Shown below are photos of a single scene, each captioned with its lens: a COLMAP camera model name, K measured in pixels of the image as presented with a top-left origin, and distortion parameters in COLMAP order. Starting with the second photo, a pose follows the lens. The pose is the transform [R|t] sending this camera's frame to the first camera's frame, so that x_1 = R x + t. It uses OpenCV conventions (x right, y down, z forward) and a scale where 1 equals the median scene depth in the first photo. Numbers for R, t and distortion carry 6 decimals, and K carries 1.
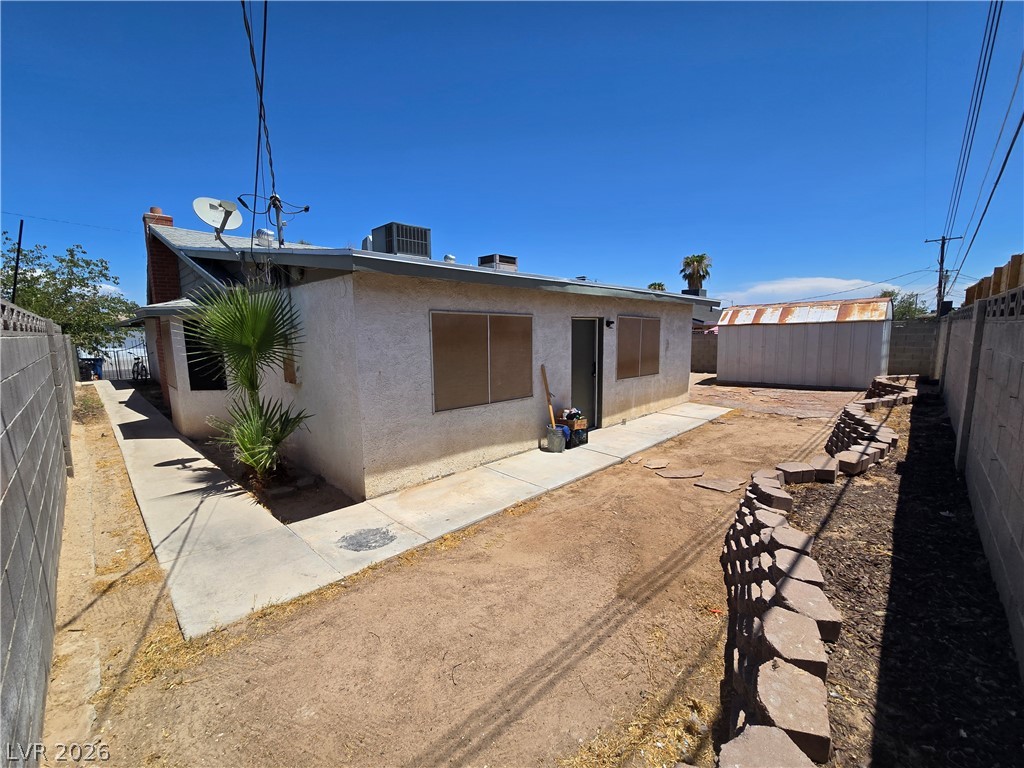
lens RADIAL K [[419.3, 0, 515.8], [0, 419.3, 385.6], [0, 0, 1]] dist [-0.002366, 0.000211]
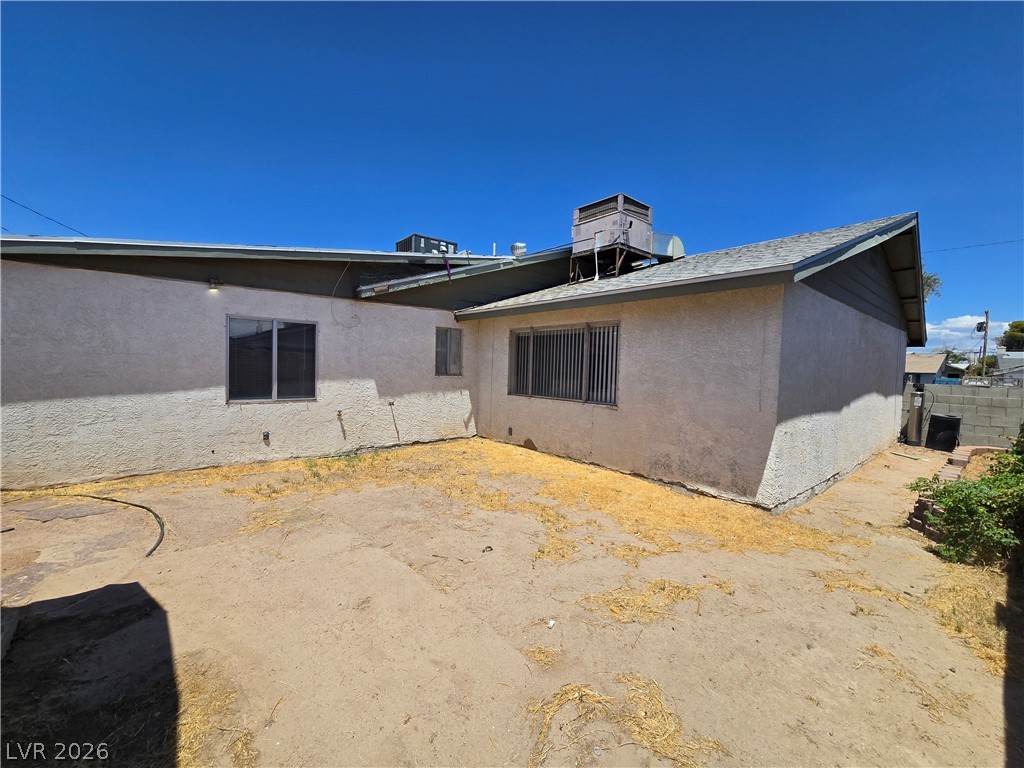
lens RADIAL K [[419.3, 0, 512.6], [0, 419.3, 383.9], [0, 0, 1]] dist [-0.002366, 0.000211]
pose [[-0.073219, 0.053911, -0.995858, 0.962745], [-0.158408, 0.985233, 0.064982, -0.213411], [0.984655, 0.162510, -0.063598, 1.863284]]
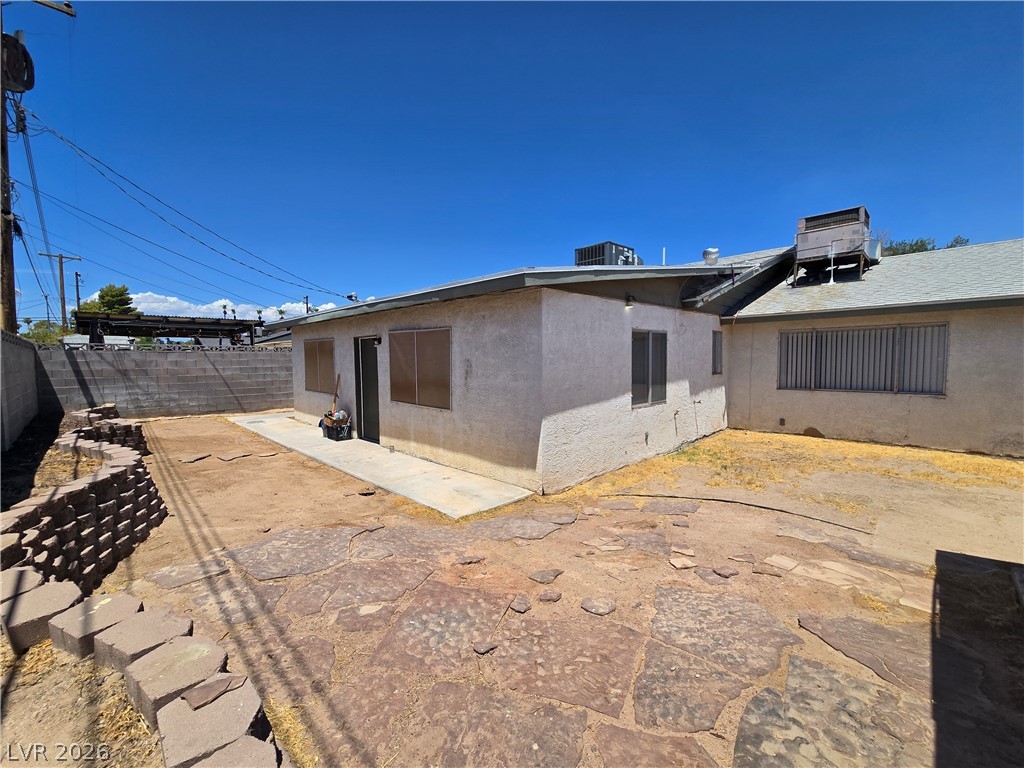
lens RADIAL K [[419.3, 0, 514.1], [0, 419.3, 381.1], [0, 0, 1]] dist [-0.002366, 0.000211]
pose [[-0.003519, 0.066336, -0.997791, 1.070076], [-0.122043, 0.990310, 0.066269, -0.138823], [0.992519, 0.122007, 0.004611, 1.164271]]
